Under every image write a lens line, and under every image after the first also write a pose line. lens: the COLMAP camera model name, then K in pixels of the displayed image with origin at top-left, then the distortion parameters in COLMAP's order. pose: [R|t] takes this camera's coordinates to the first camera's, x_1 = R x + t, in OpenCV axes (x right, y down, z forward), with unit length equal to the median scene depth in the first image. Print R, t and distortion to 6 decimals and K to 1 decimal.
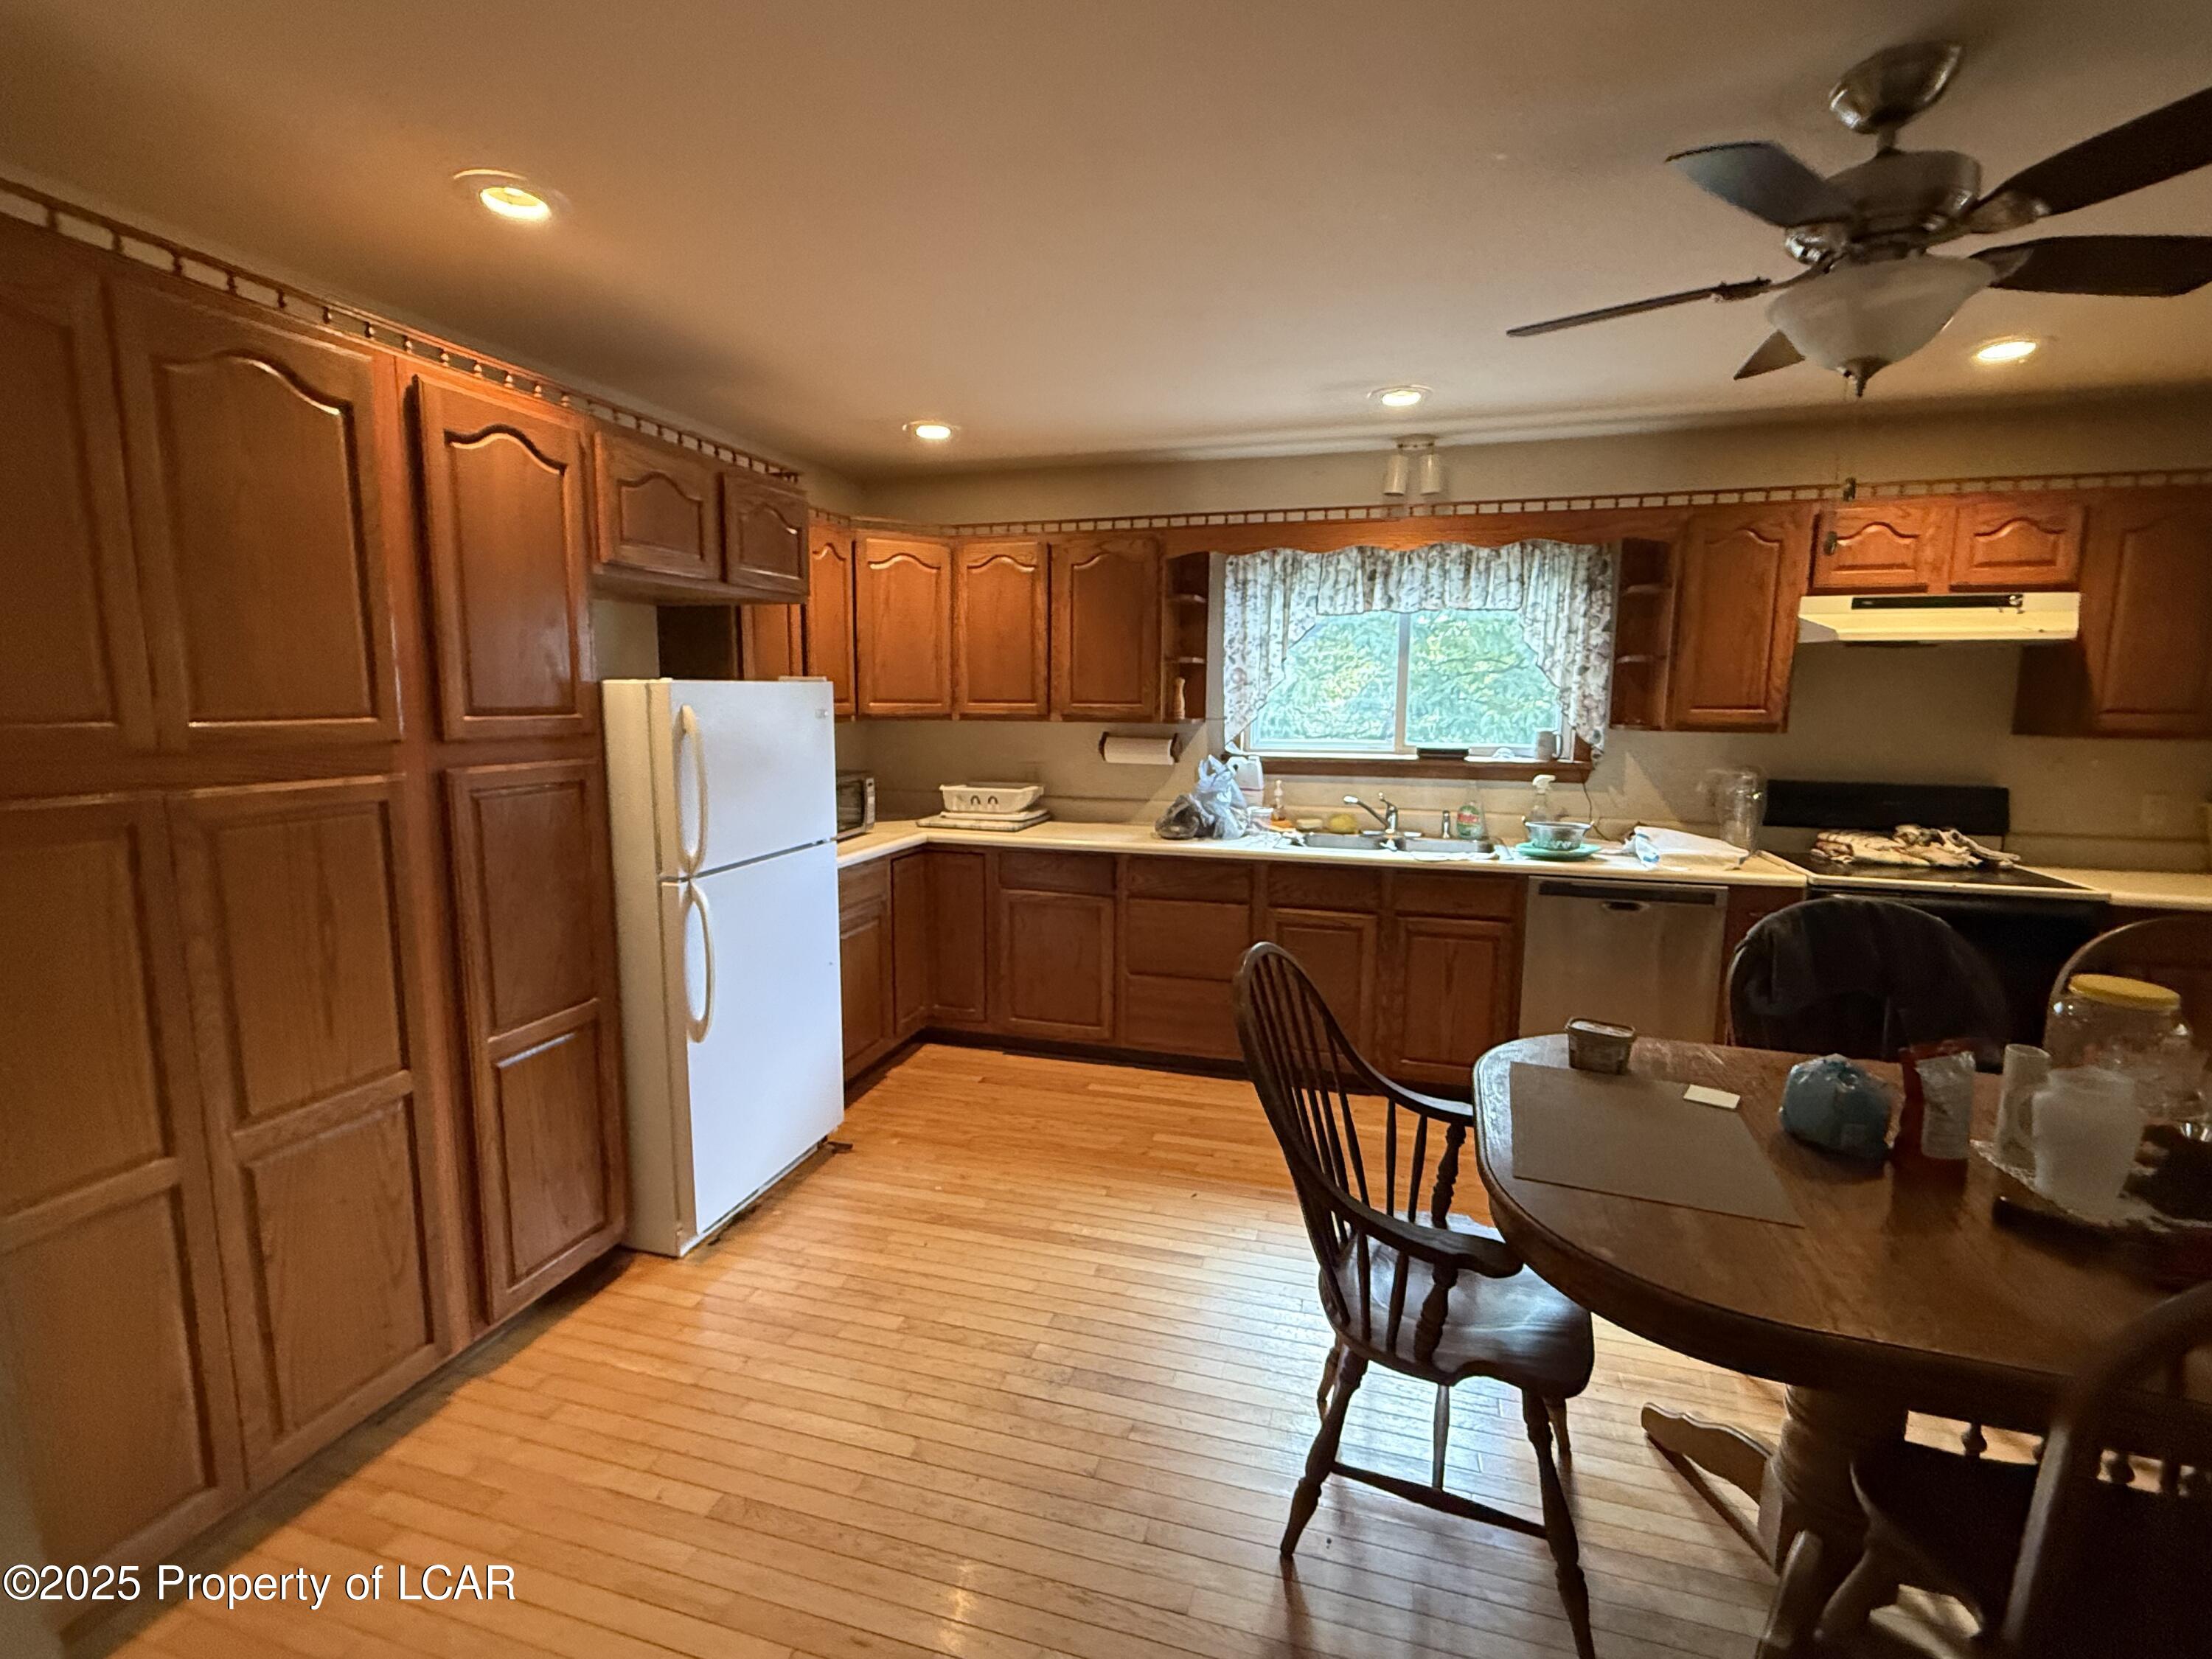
lens RADIAL K [[1002.5, 0, 1104.2], [0, 1002.5, 825.0], [0, 0, 1]] dist [0.003269, -0.000356]
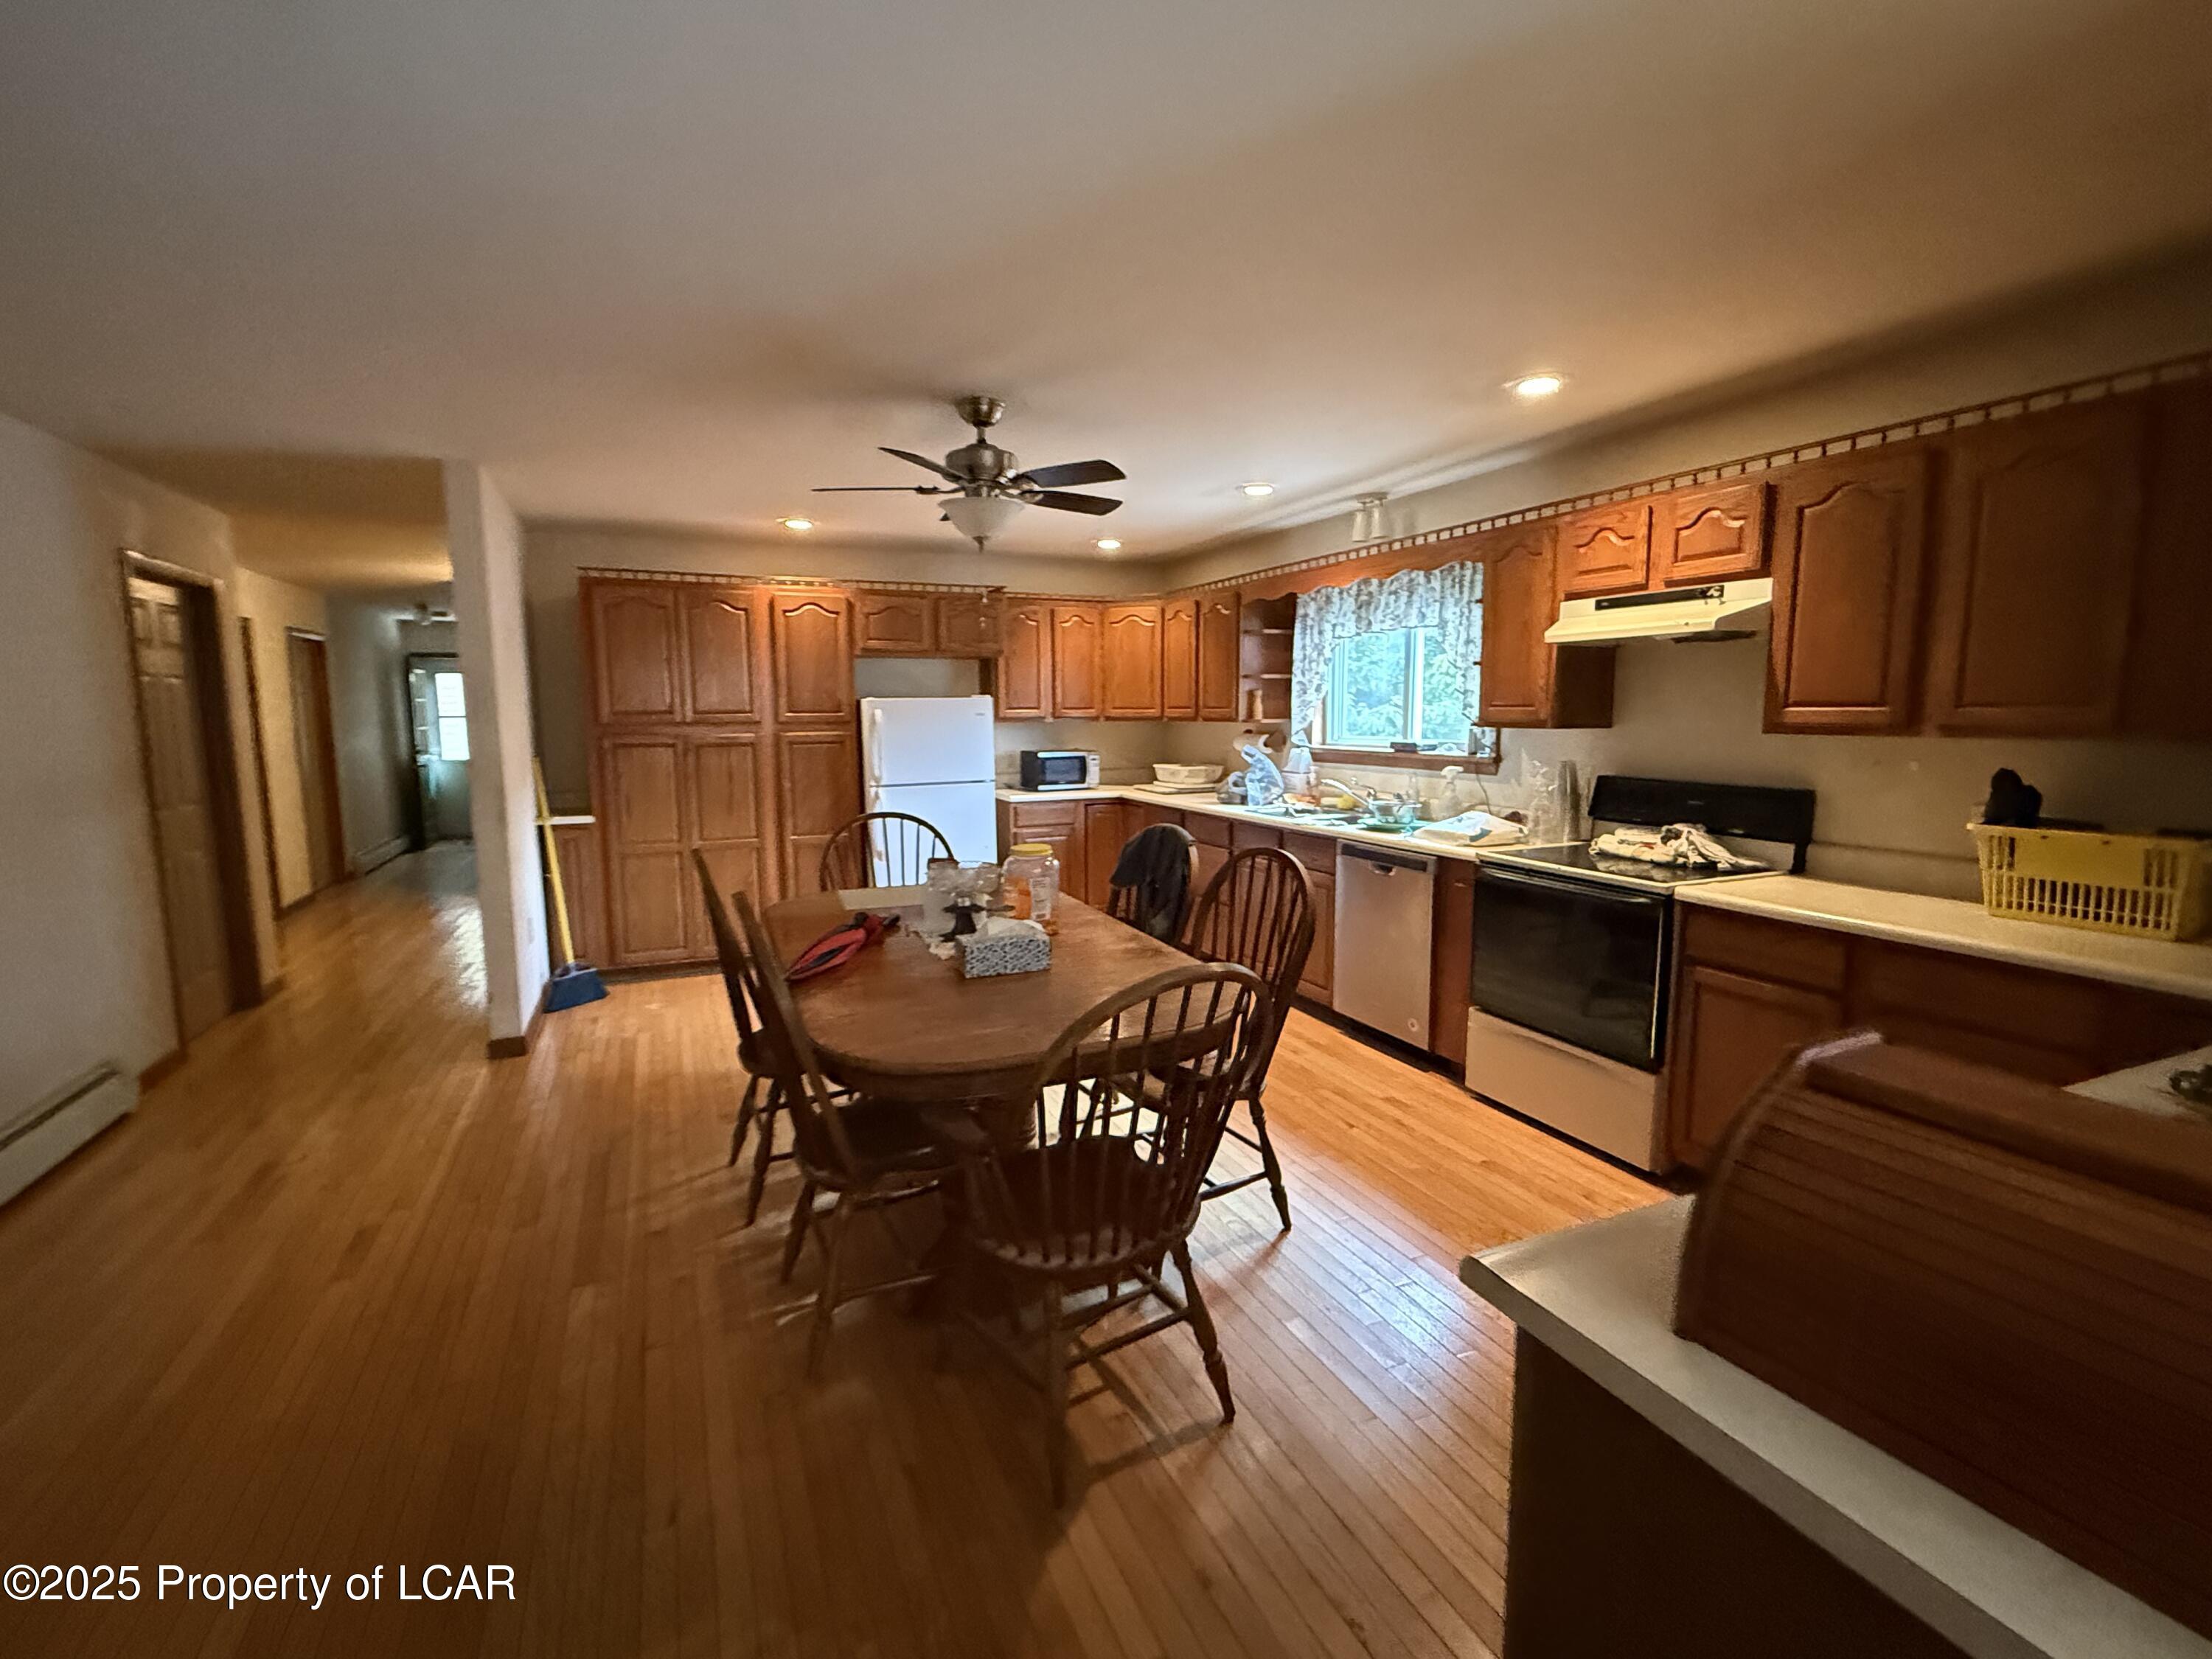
lens RADIAL K [[1002.5, 0, 1098.7], [0, 1002.5, 835.7], [0, 0, 1]] dist [0.003269, -0.000356]
pose [[0.650417, 0.085716, -0.754725, 1.193674], [-0.088240, 0.995412, 0.037008, 0.026675], [0.754434, 0.042526, 0.654996, -0.072056]]
